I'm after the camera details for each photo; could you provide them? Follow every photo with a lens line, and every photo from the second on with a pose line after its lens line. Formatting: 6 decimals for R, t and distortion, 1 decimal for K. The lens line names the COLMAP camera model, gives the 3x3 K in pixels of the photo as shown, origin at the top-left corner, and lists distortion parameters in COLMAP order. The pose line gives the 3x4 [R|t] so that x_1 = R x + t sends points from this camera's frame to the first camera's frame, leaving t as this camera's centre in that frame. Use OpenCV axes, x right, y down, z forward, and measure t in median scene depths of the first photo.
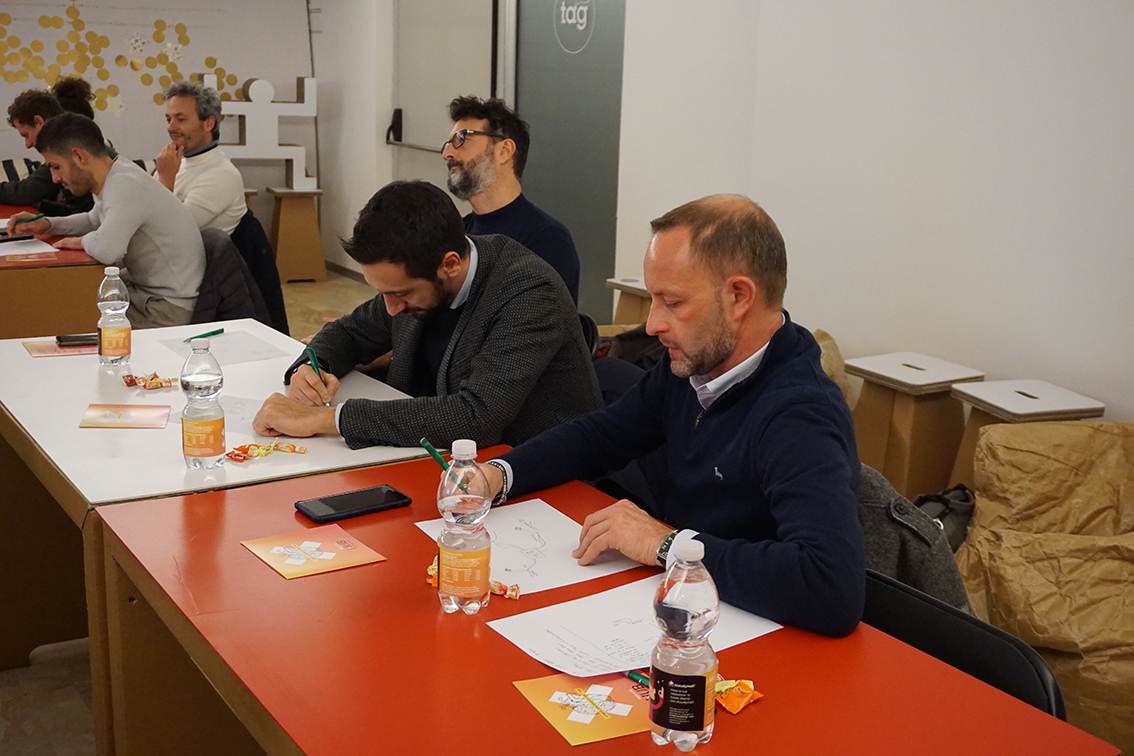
lens RADIAL K [[1297.0, 0, 571.6], [0, 1297.0, 338.4], [0, 0, 1]] dist [0.021469, 0.000000]
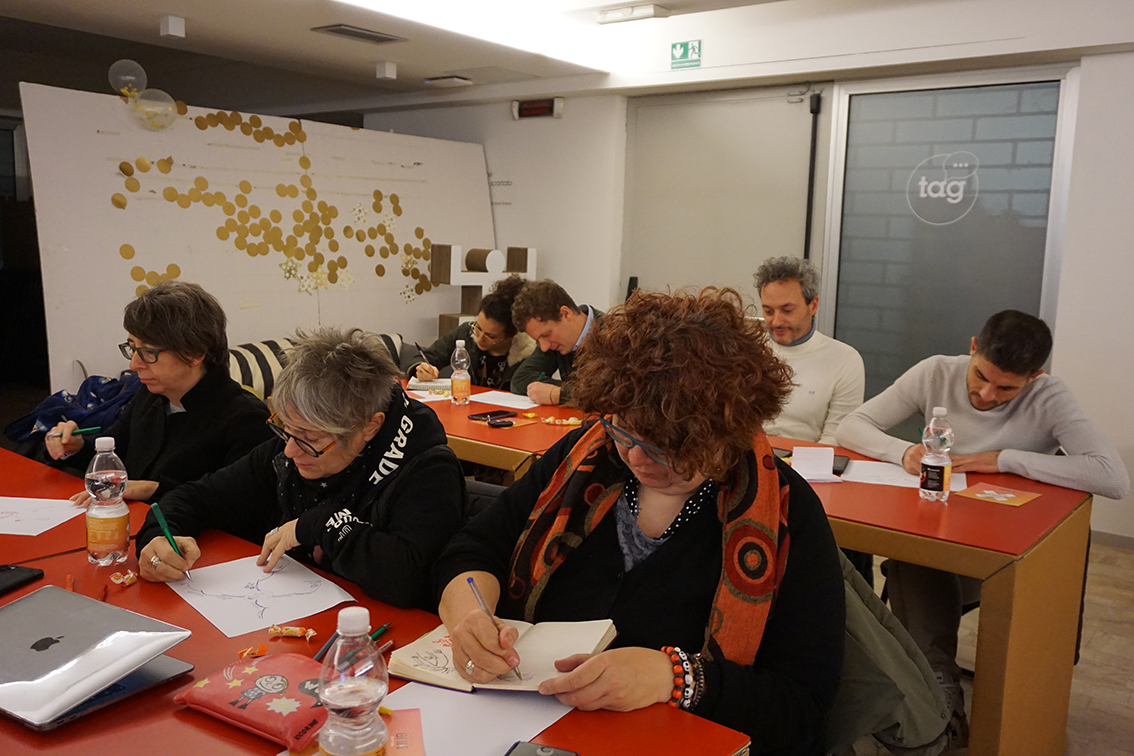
lens RADIAL K [[957.4, 0, 569.2], [0, 957.4, 382.7], [0, 0, 1]] dist [0.007984, 0.005285]
pose [[0.951052, -0.047065, 0.305427, -0.420990], [0.062520, 0.997201, -0.041013, -0.064351], [-0.302642, 0.058101, 0.951332, 0.290692]]
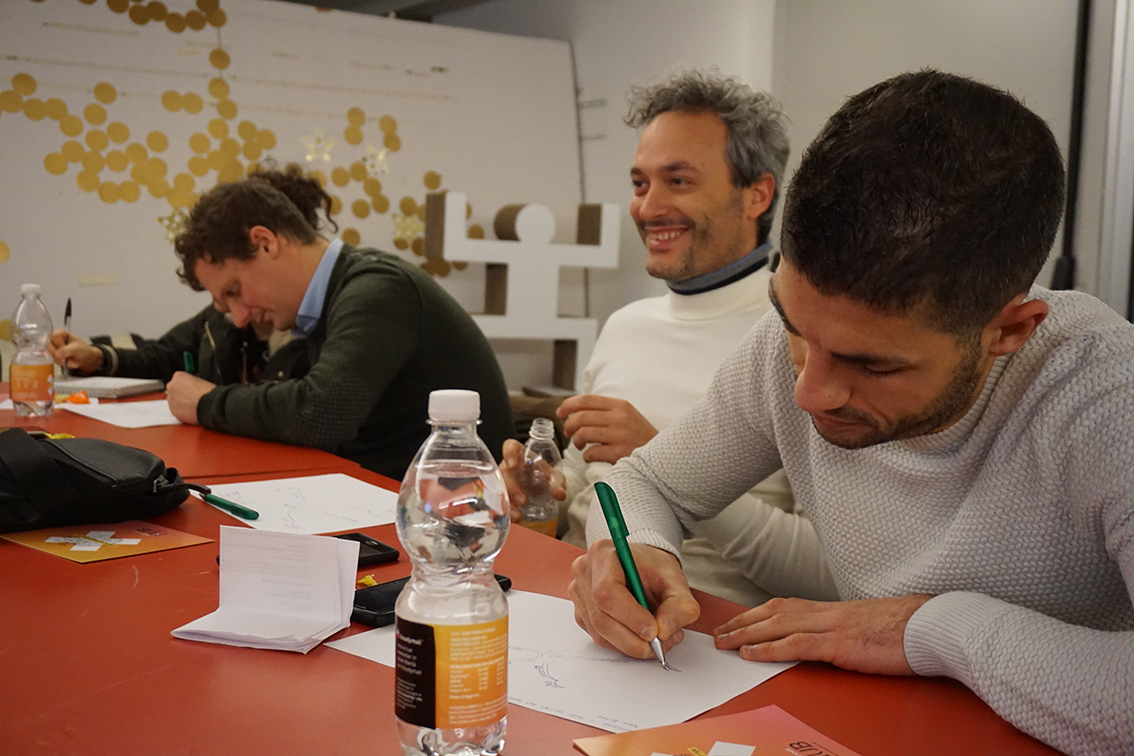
lens RADIAL K [[1297.0, 0, 575.8], [0, 1297.0, 403.8], [0, 0, 1]] dist [0.021469, 0.000000]
pose [[0.999611, 0.011137, -0.025559, -0.206059], [-0.013762, 0.994381, -0.104959, -0.049819], [0.024247, 0.105270, 0.994148, 0.437522]]
